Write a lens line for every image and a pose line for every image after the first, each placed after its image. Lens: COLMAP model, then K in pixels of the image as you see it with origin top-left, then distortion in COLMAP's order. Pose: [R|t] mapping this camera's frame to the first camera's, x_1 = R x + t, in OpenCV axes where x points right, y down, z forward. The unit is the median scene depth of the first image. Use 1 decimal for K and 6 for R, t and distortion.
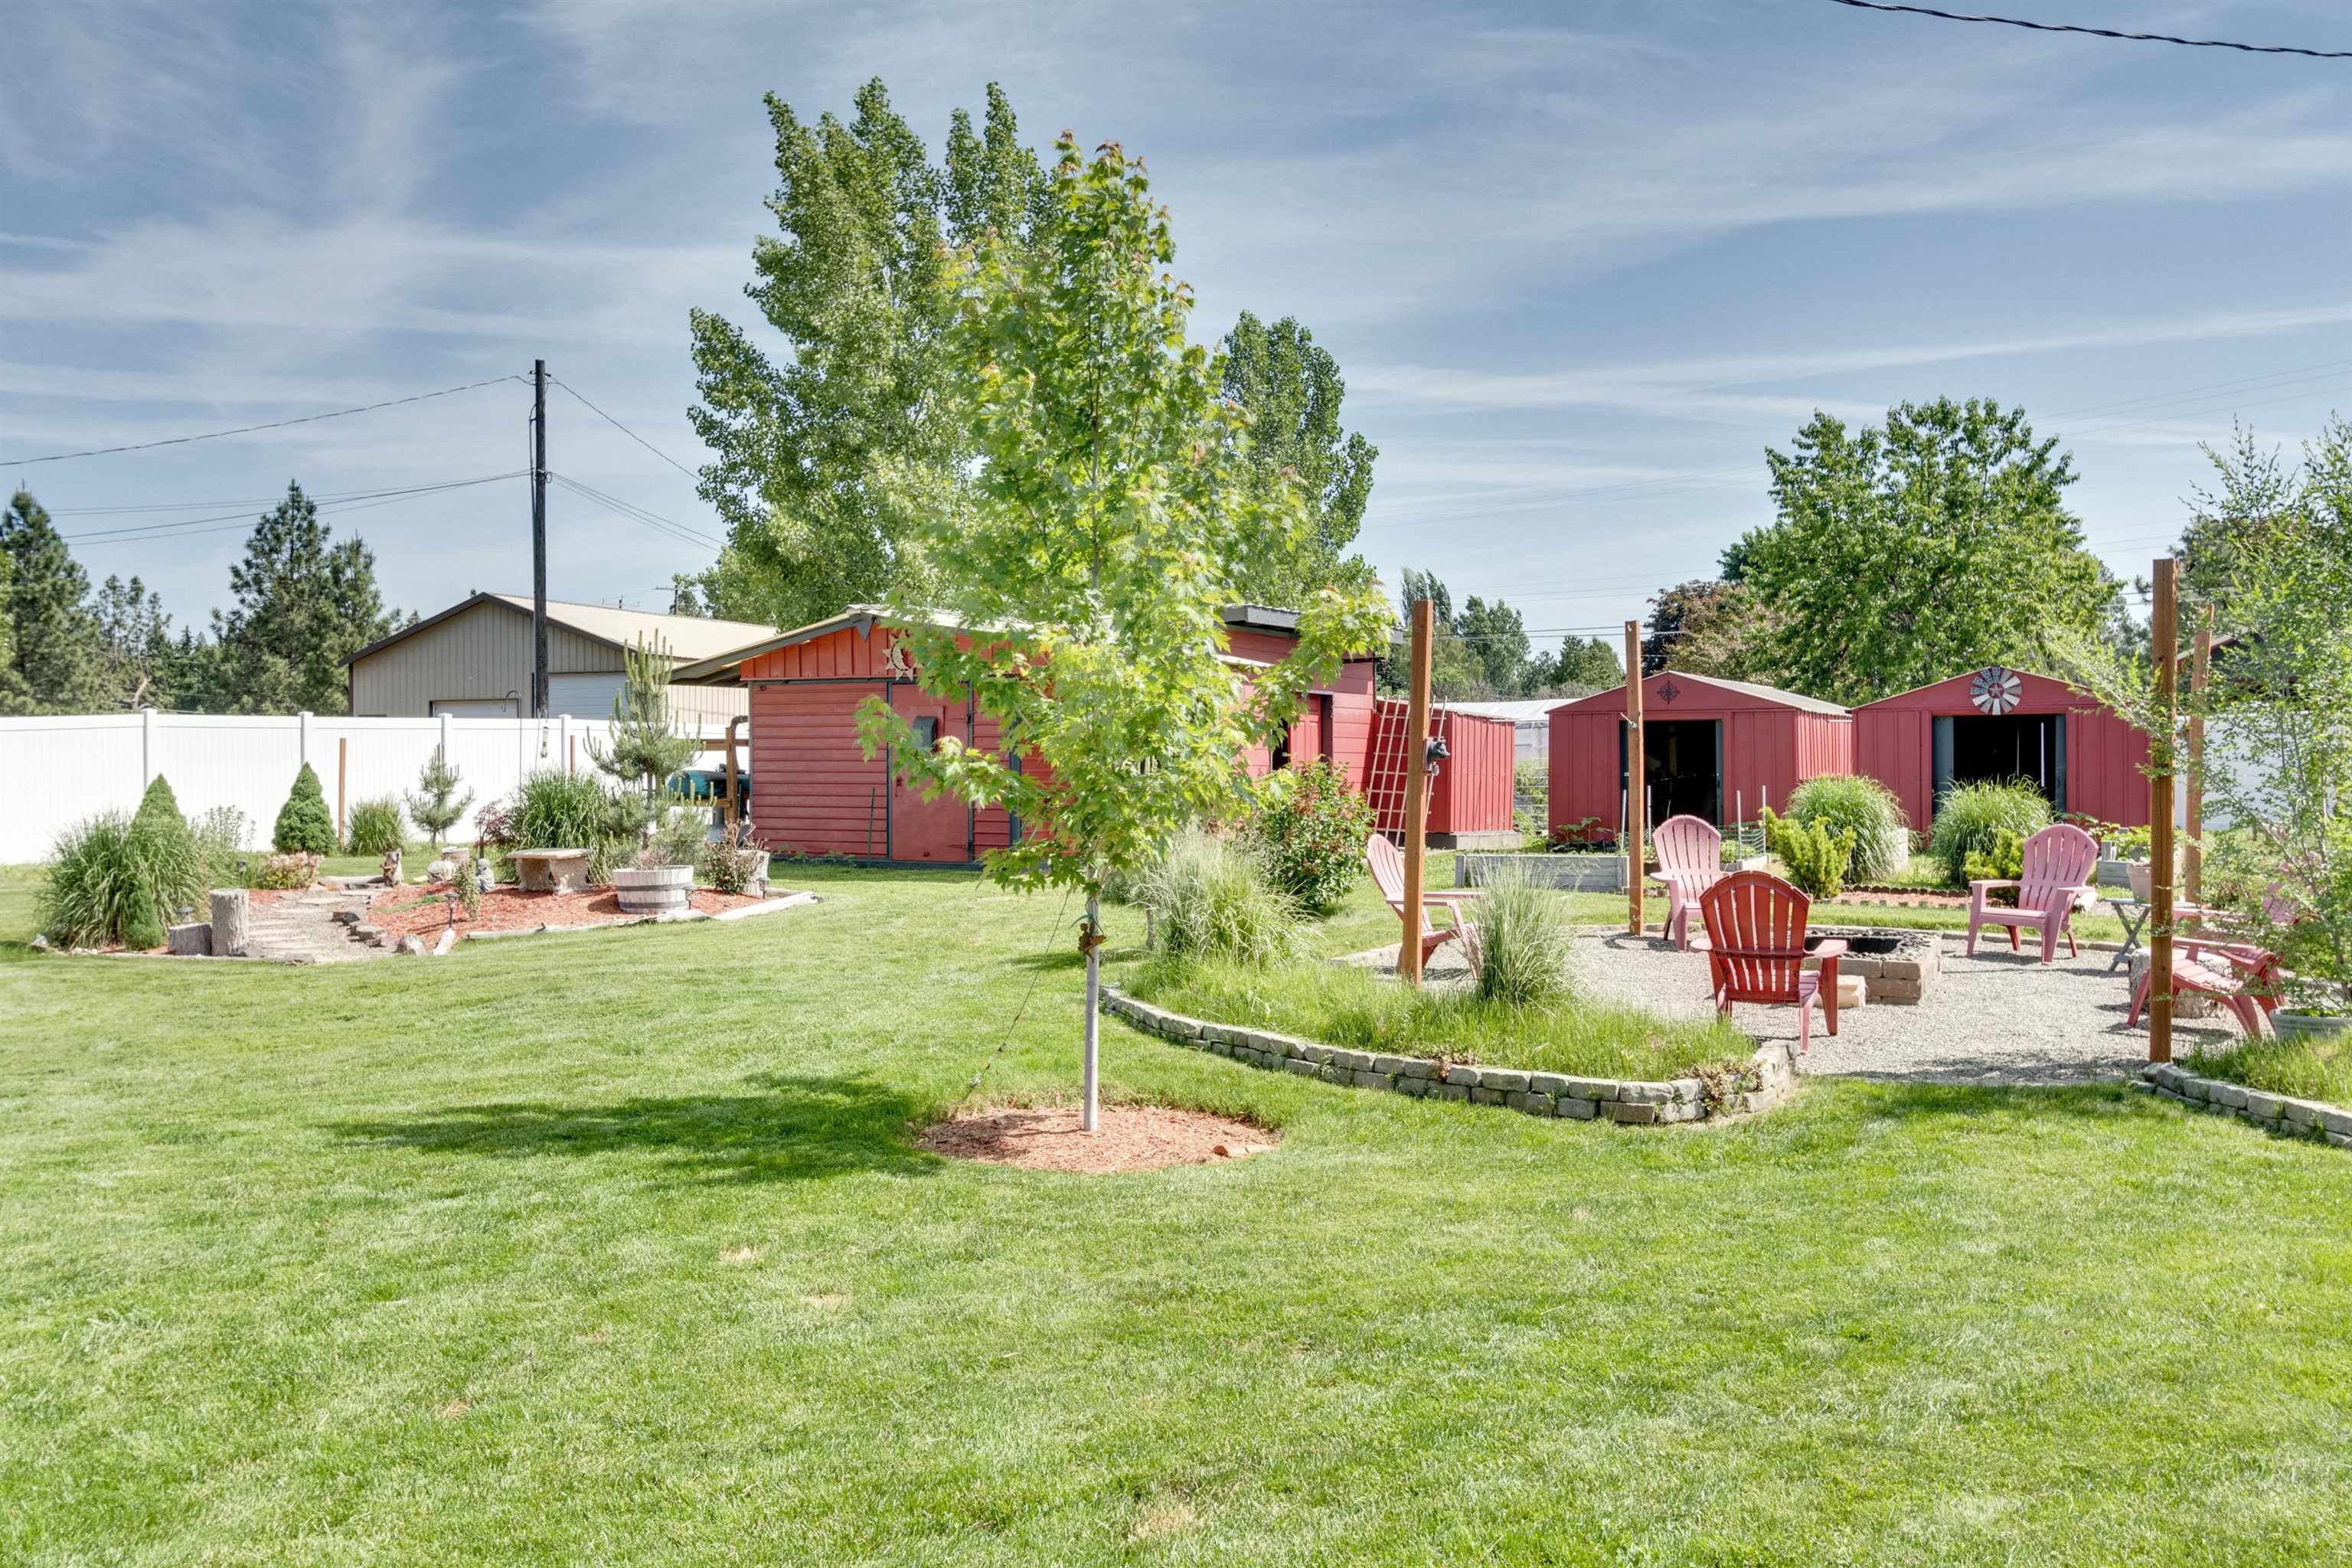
lens RADIAL K [[2029.7, 0, 1173.4], [0, 2029.7, 792.0], [0, 0, 1]] dist [-0.019724, 0.000123]
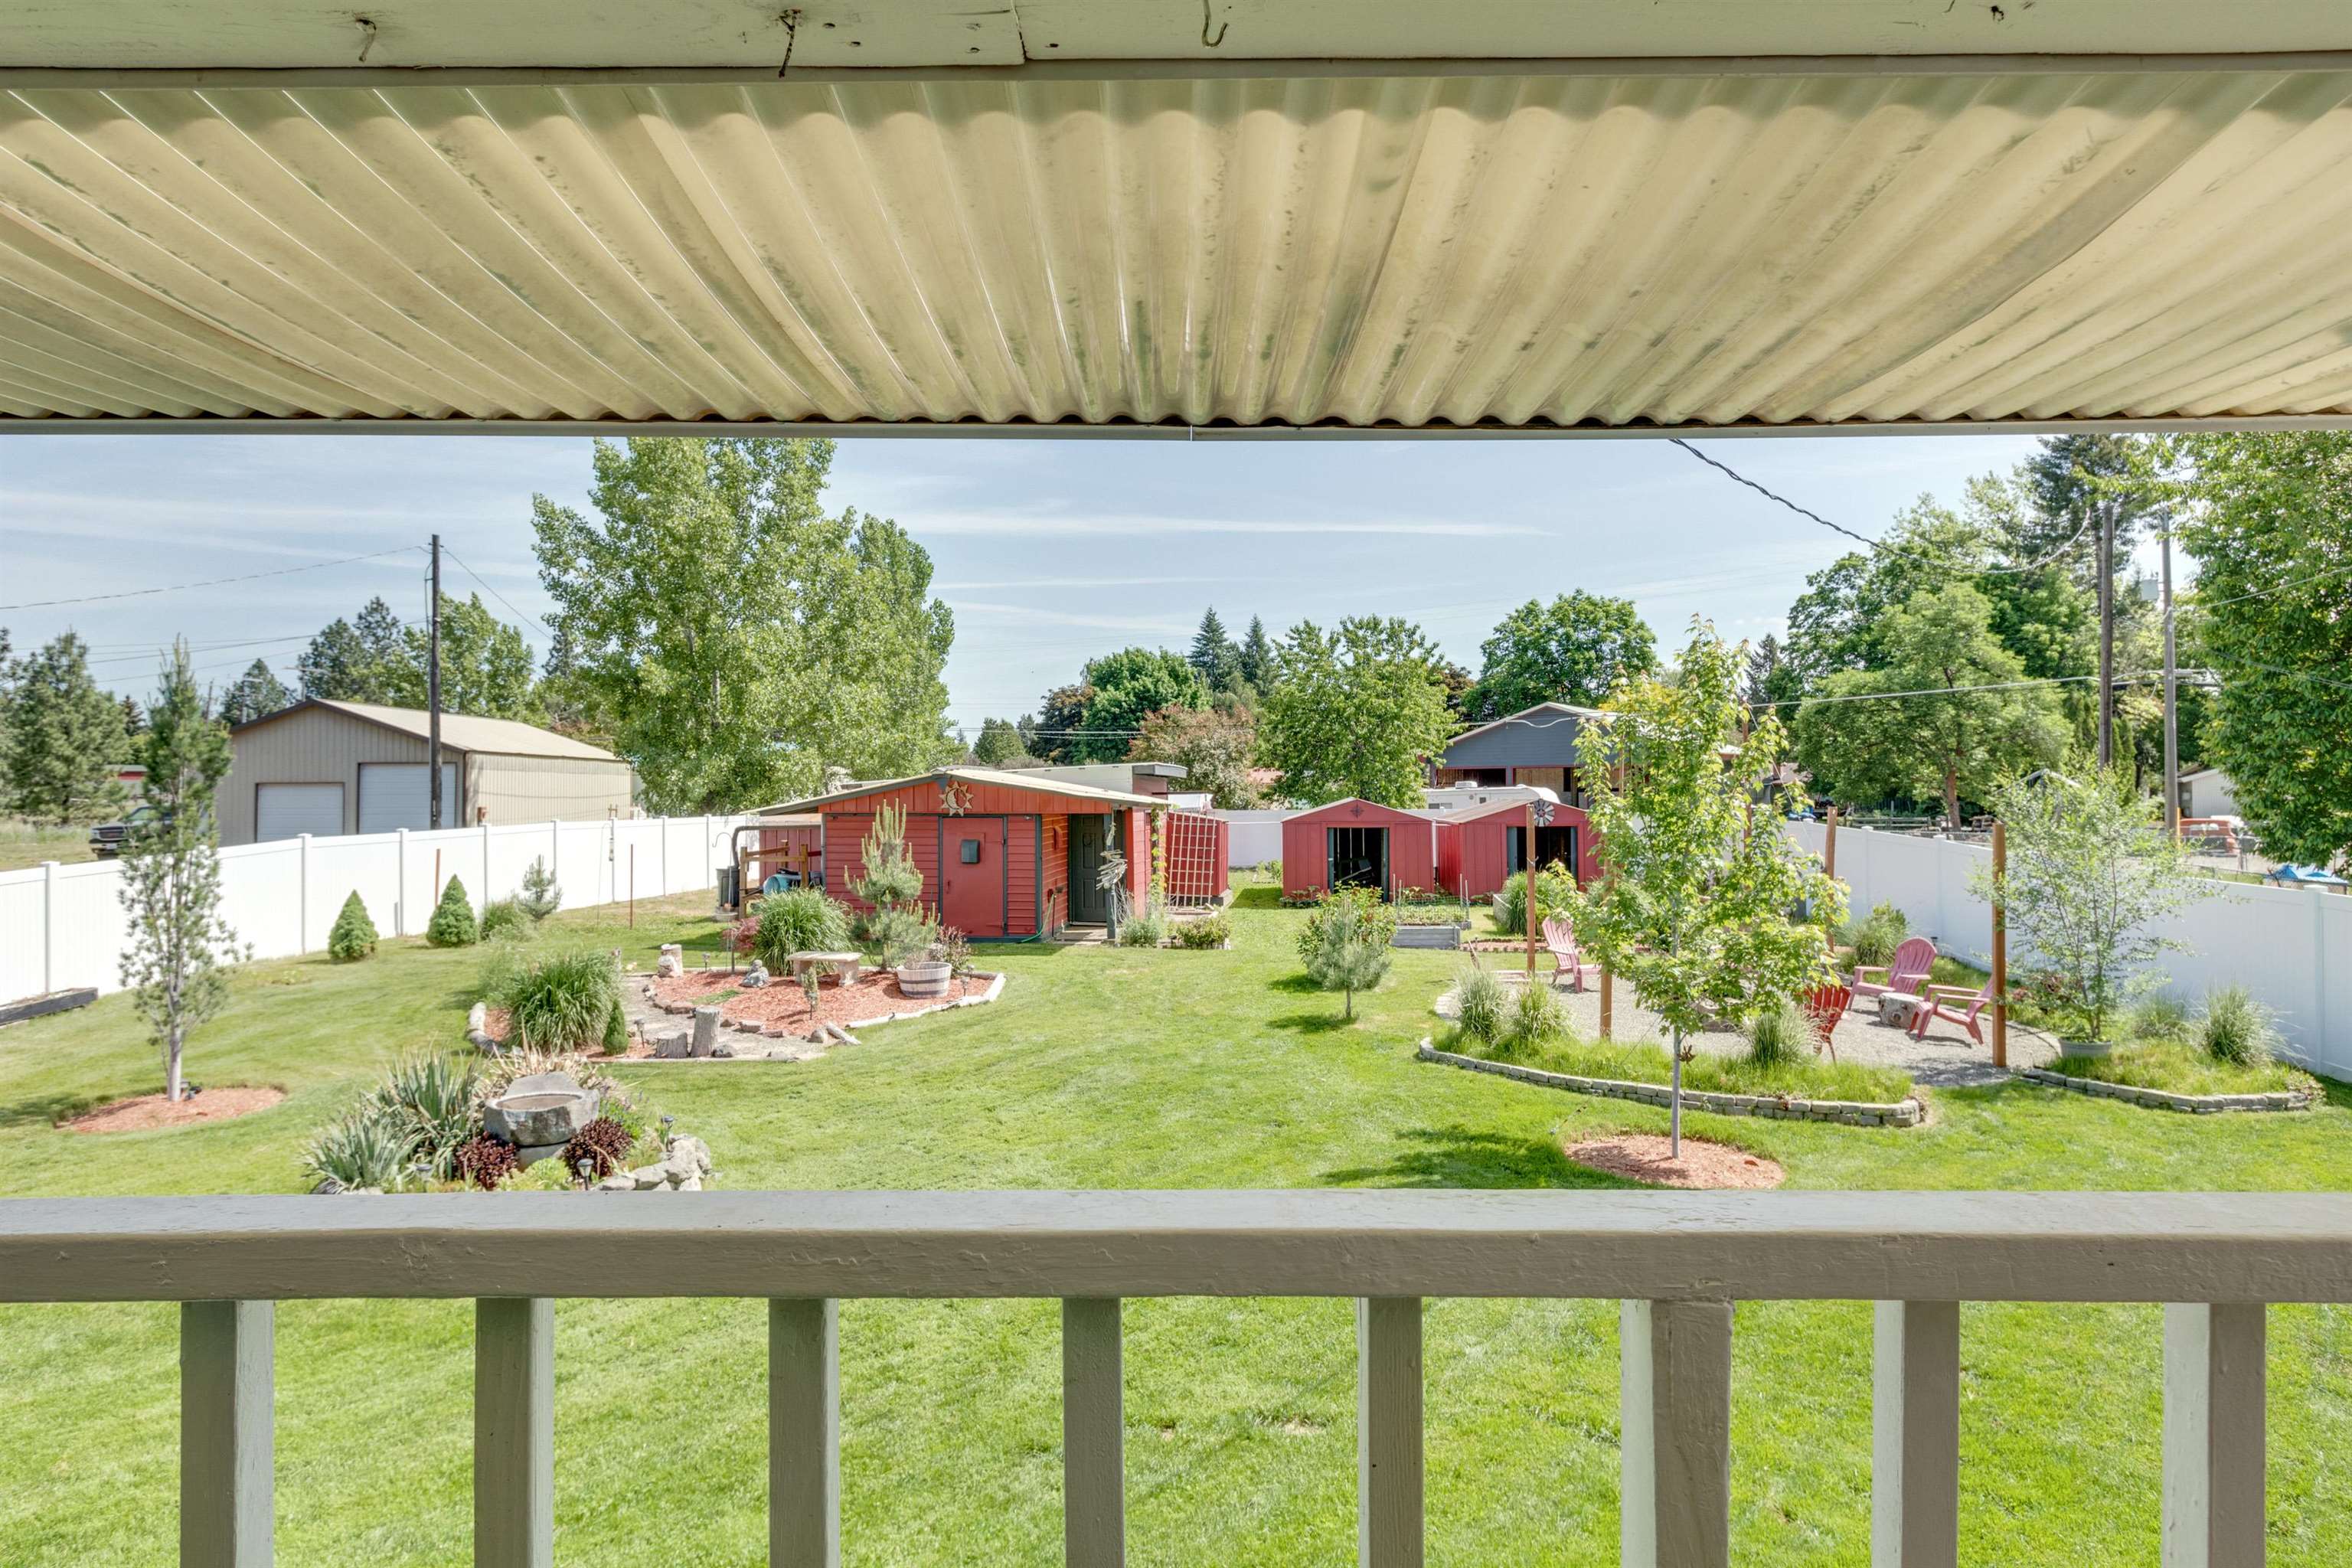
lens RADIAL K [[1364.8, 0, 1173.8], [0, 1364.8, 781.5], [0, 0, 1]] dist [-0.006203, -0.000868]
pose [[0.925523, 0.000456, 0.378690, -0.204402], [0.006990, 0.999808, -0.018289, -0.033958], [-0.378626, 0.019574, 0.925343, 0.004457]]
